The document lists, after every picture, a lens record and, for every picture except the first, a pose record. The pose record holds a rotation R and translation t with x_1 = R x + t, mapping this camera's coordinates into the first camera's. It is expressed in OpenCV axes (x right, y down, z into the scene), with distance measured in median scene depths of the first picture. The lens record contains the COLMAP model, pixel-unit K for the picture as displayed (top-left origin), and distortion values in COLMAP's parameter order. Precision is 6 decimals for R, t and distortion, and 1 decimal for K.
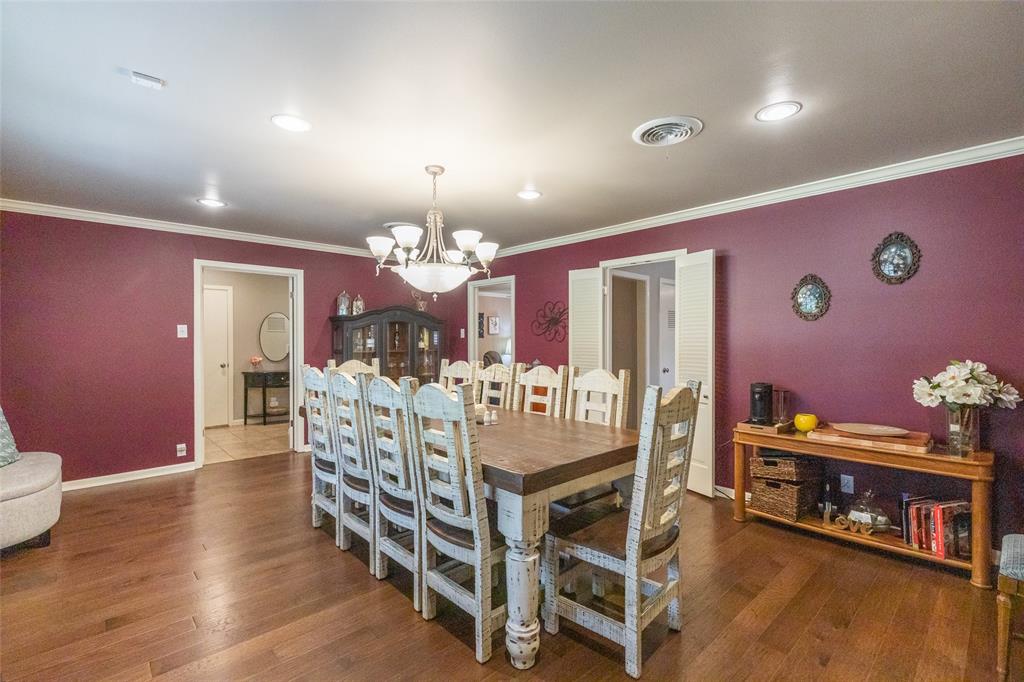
lens RADIAL K [[464.7, 0, 511.9], [0, 464.7, 345.7], [0, 0, 1]] dist [0.011427, 0.000346]
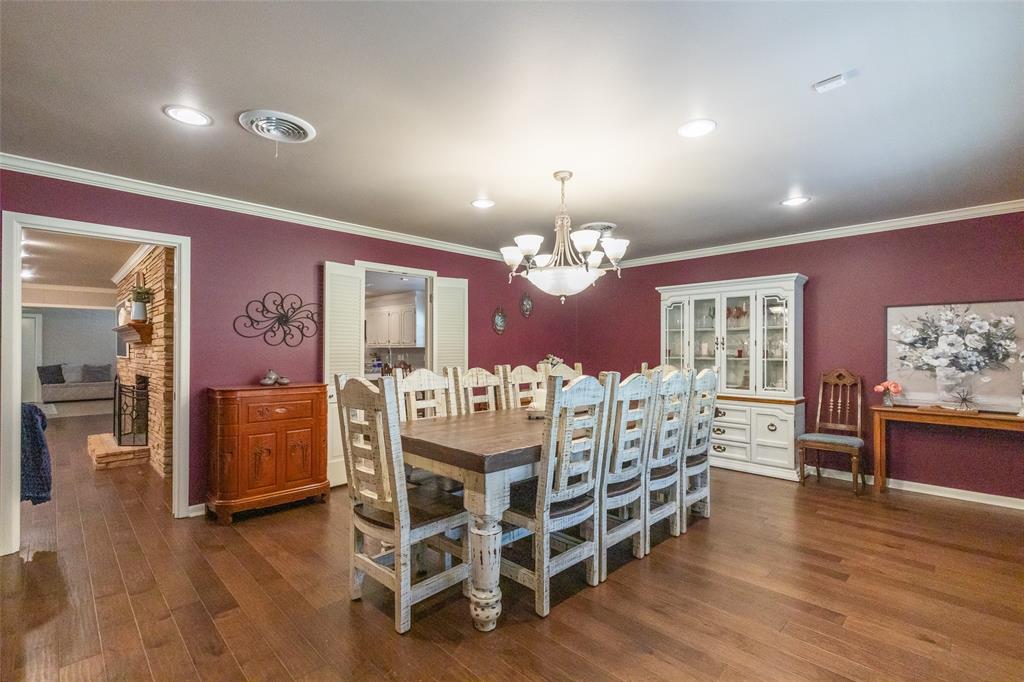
lens RADIAL K [[464.7, 0, 511.9], [0, 464.7, 345.7], [0, 0, 1]] dist [0.011427, 0.000346]
pose [[-0.019336, 0.003069, 0.999808, -1.062132], [0.007229, 0.999970, -0.002930, -0.004871], [-0.999787, 0.007171, -0.019358, 0.978936]]
